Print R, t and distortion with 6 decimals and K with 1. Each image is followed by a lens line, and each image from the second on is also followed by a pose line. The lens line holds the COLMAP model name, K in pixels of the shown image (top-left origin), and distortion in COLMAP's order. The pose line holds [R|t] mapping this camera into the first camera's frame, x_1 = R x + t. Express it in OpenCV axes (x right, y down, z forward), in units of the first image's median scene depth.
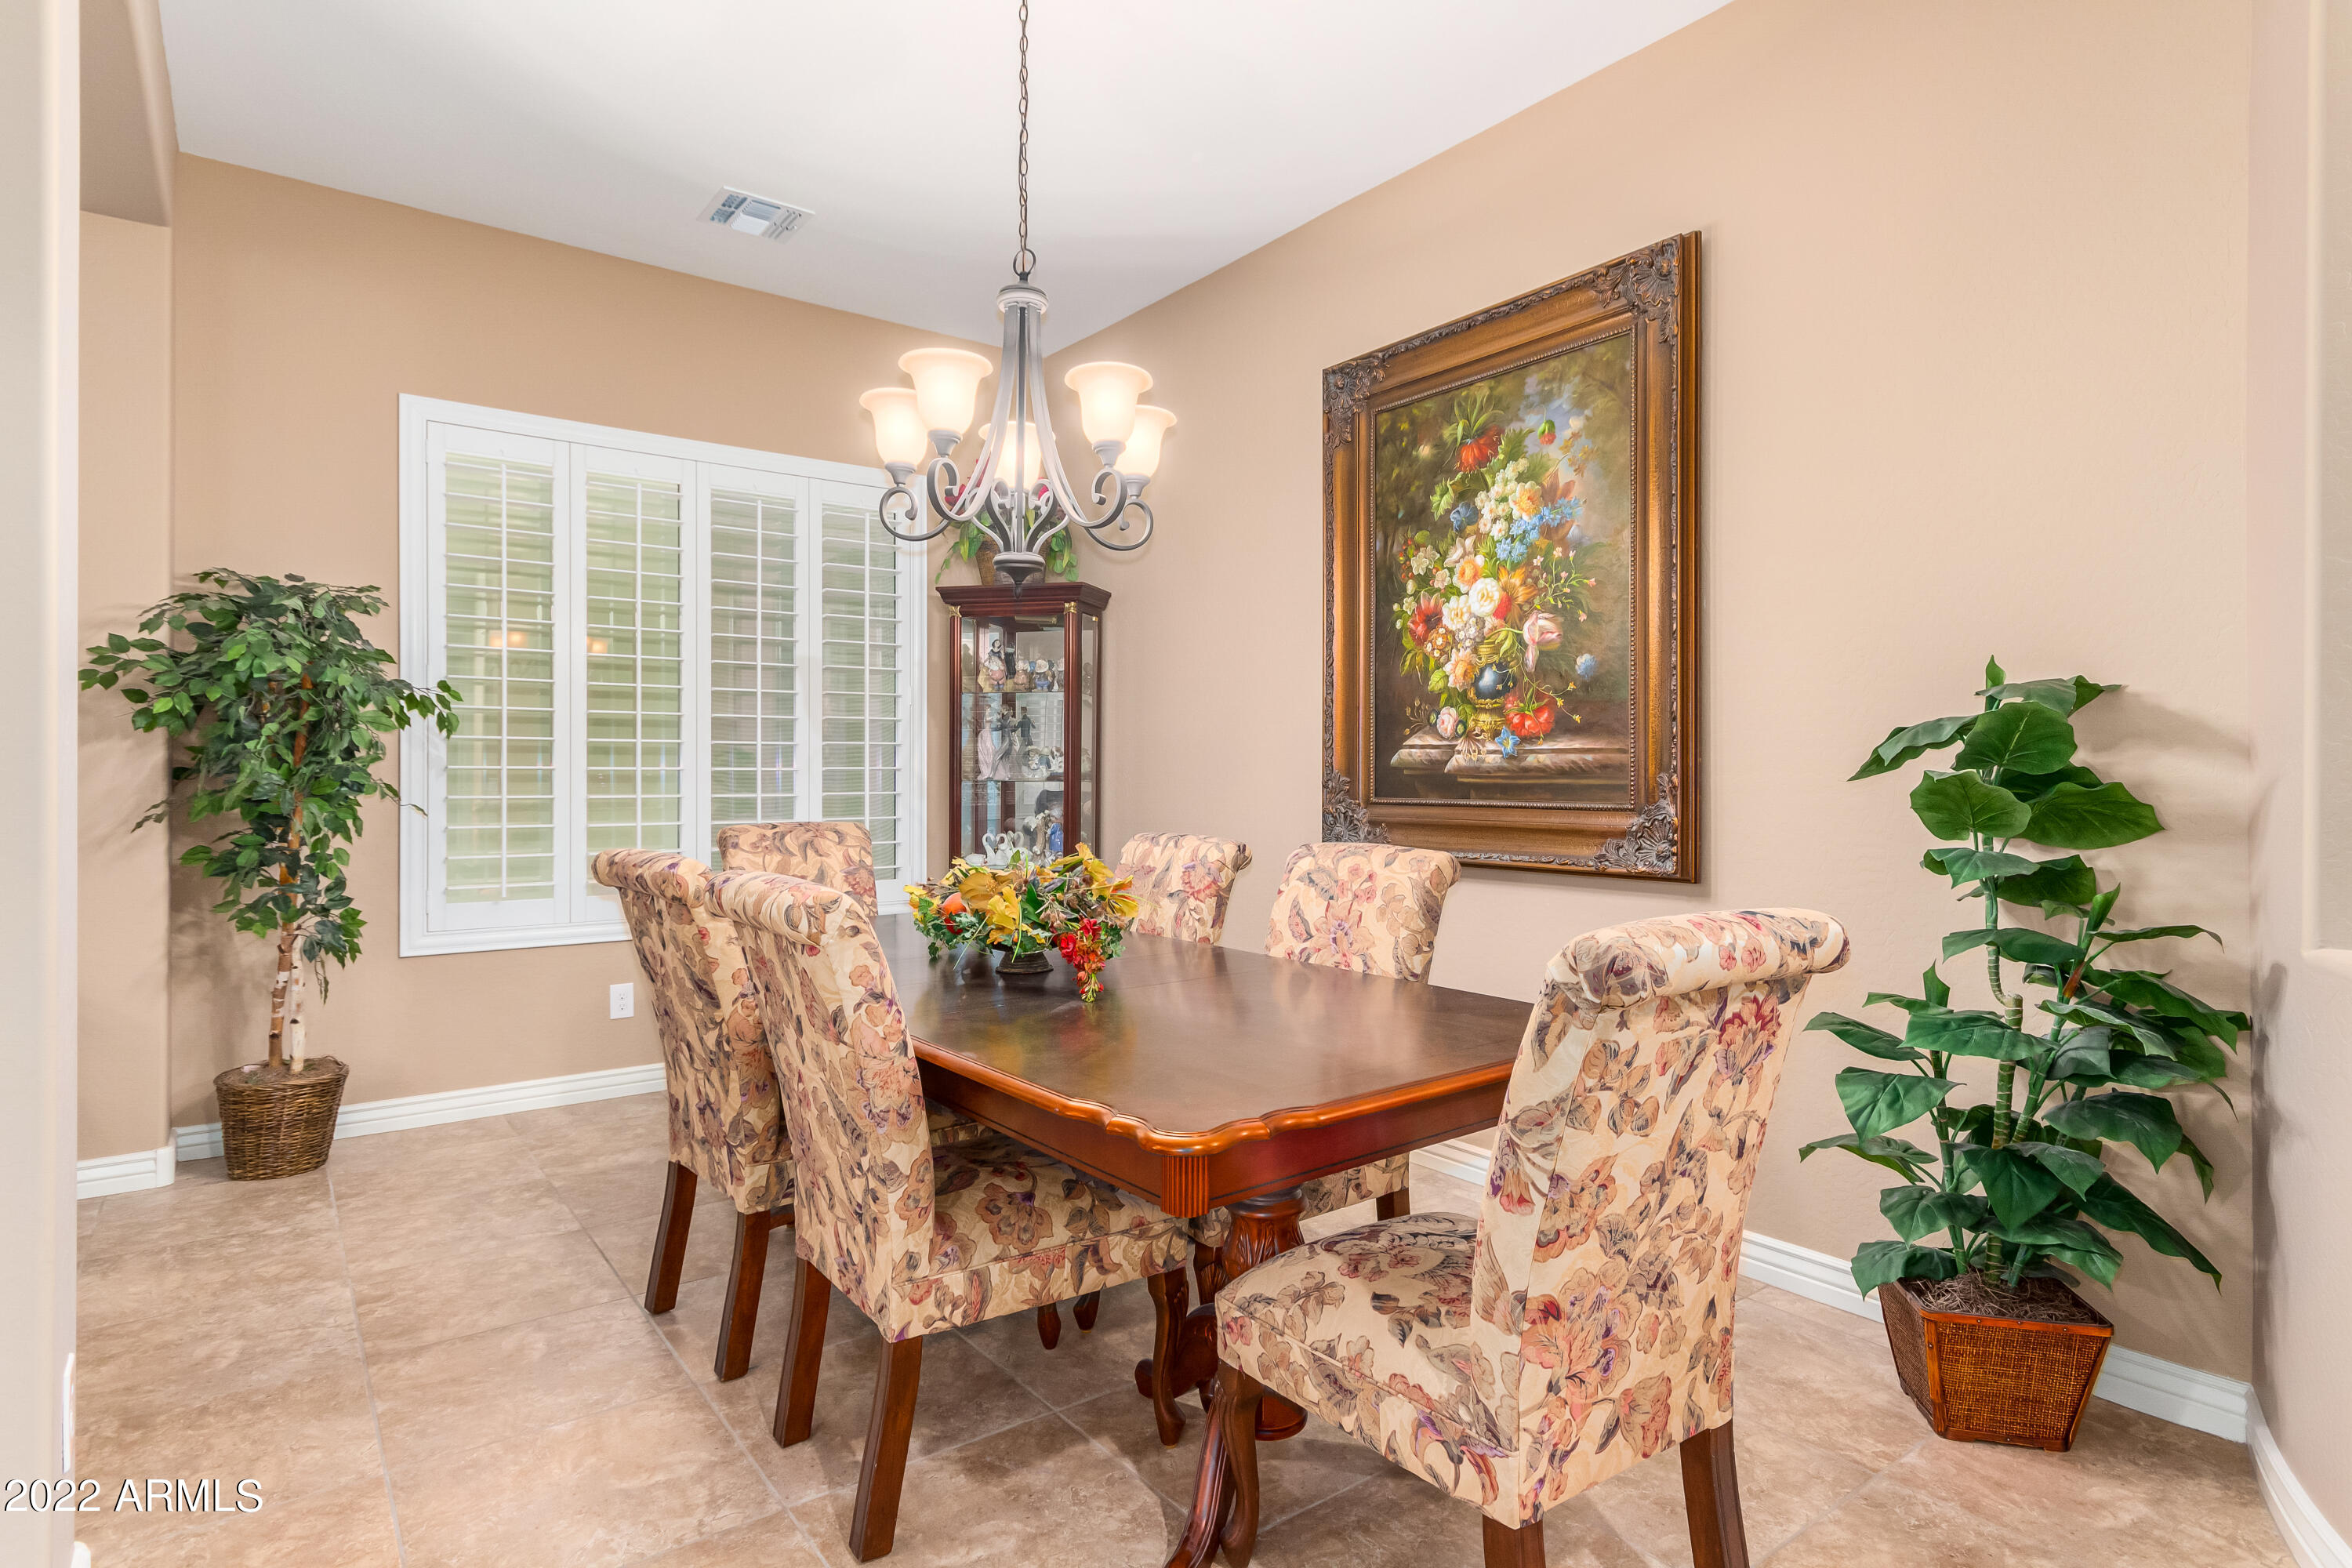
lens RADIAL K [[1224.7, 0, 1203.6], [0, 1224.7, 777.6], [0, 0, 1]] dist [0.004360, 0.002102]
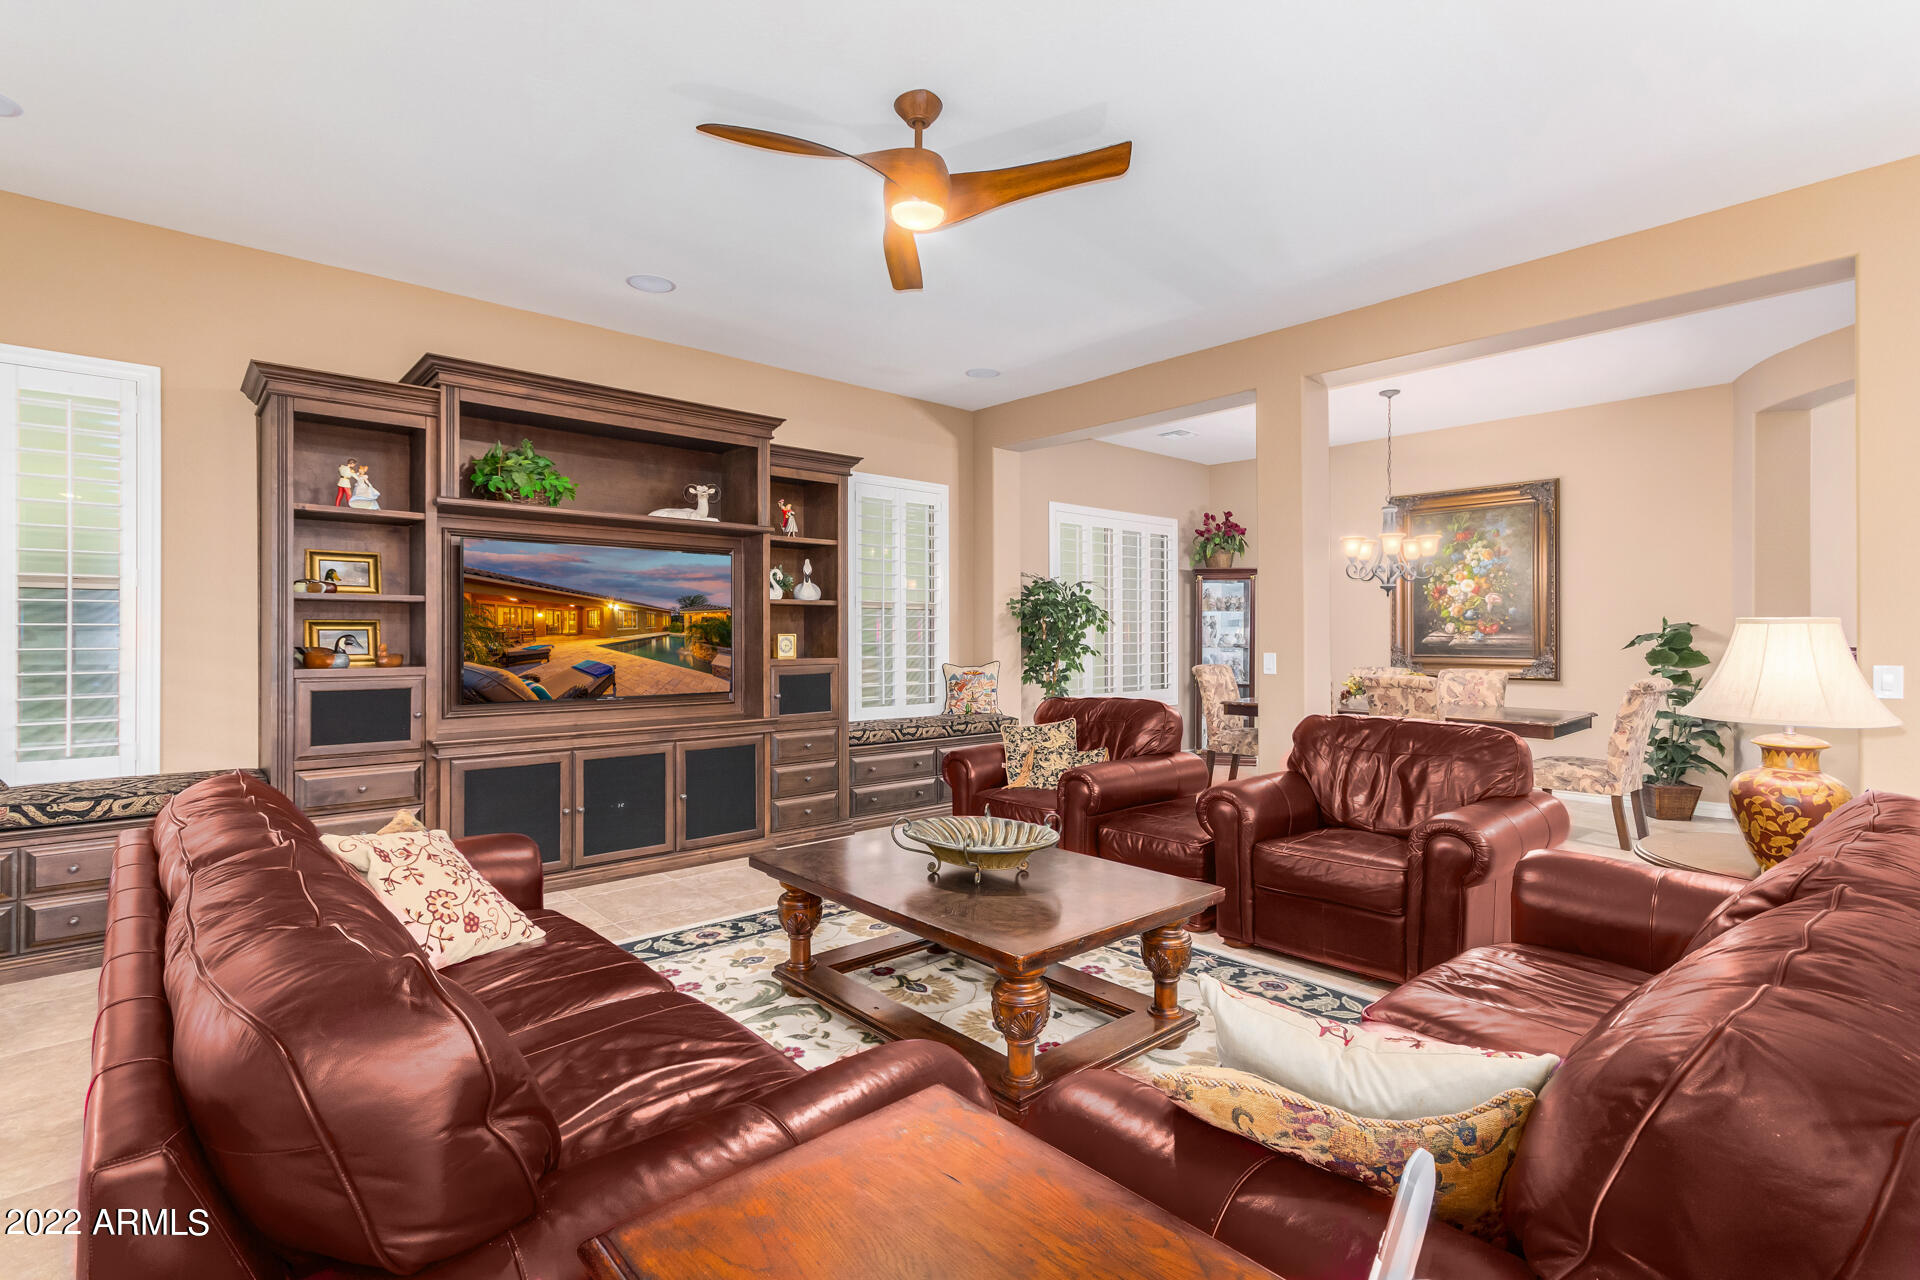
lens RADIAL K [[900.5, 0, 980.2], [0, 900.5, 632.2], [0, 0, 1]] dist [0.008517, -0.001328]
pose [[0.995570, -0.001048, 0.094017, -1.156941], [0.001647, 0.999979, -0.006290, -0.025563], [-0.094008, 0.006417, 0.995551, -1.056876]]
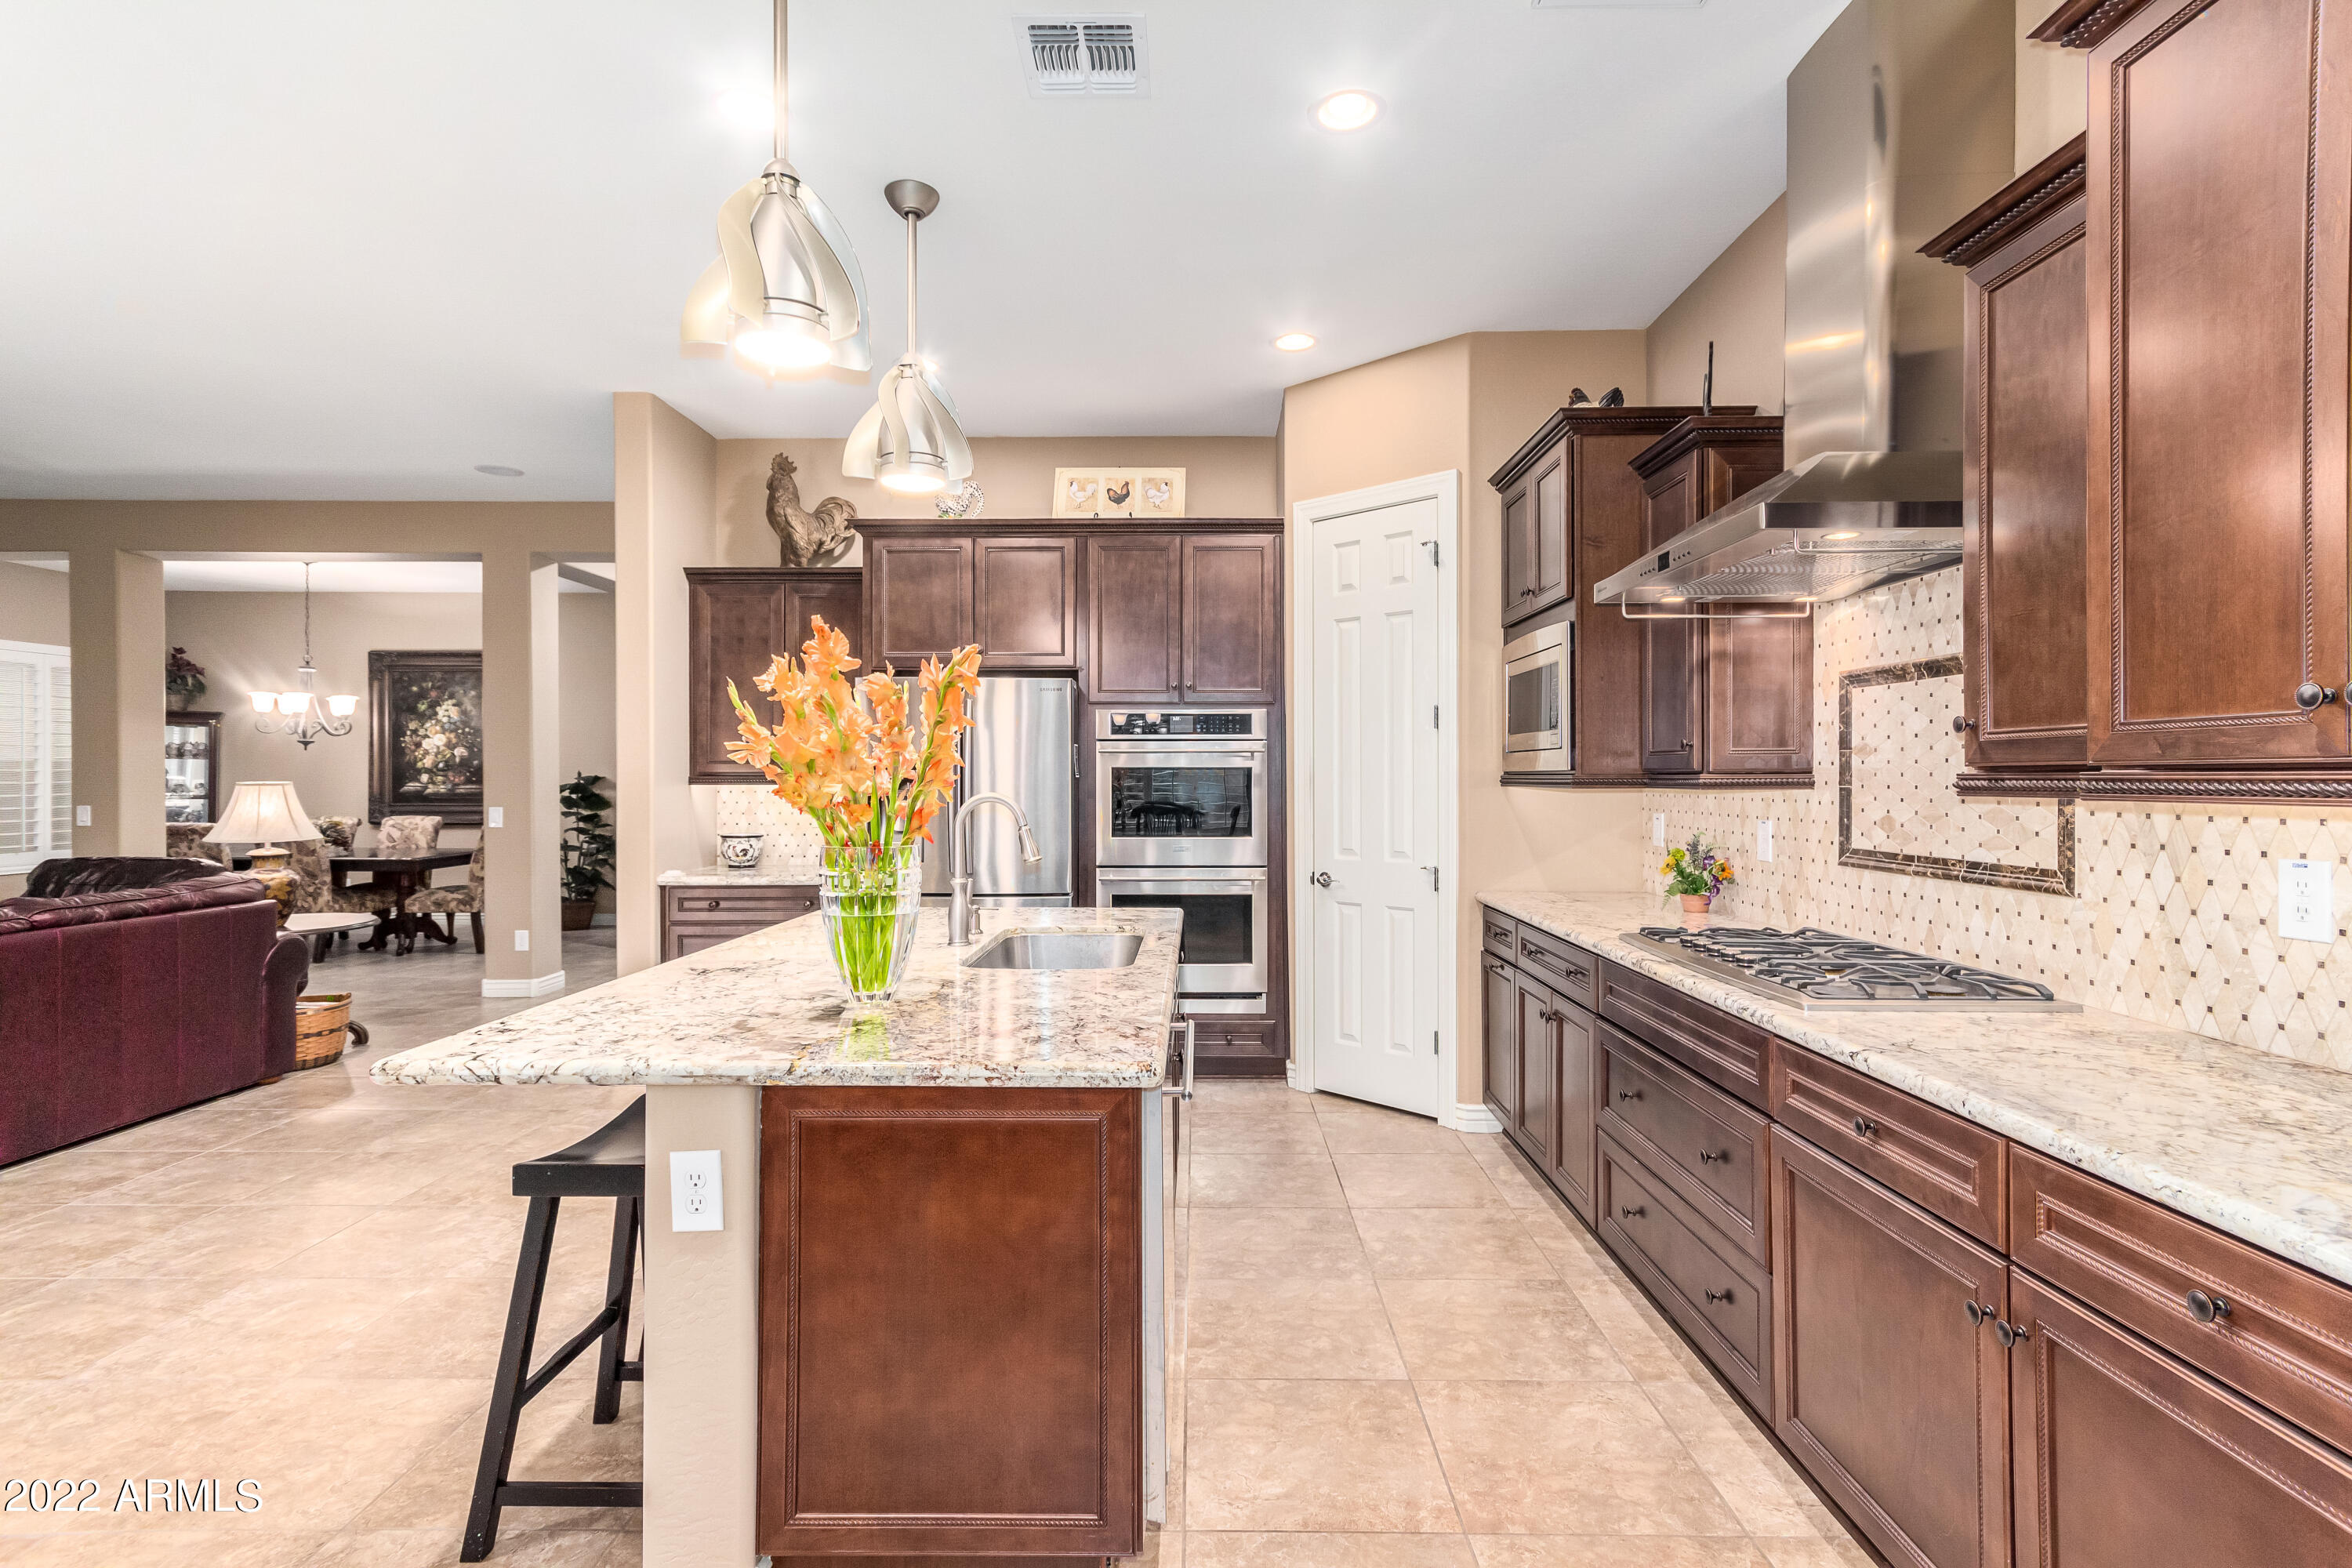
lens RADIAL K [[1103.2, 0, 1174.2], [0, 1103.2, 774.0], [0, 0, 1]] dist [0.008517, -0.001328]
pose [[0.615990, 0.001664, 0.787753, -0.883407], [0.004397, 0.999975, -0.005551, -0.034590], [-0.787742, 0.006883, 0.615967, -2.334797]]
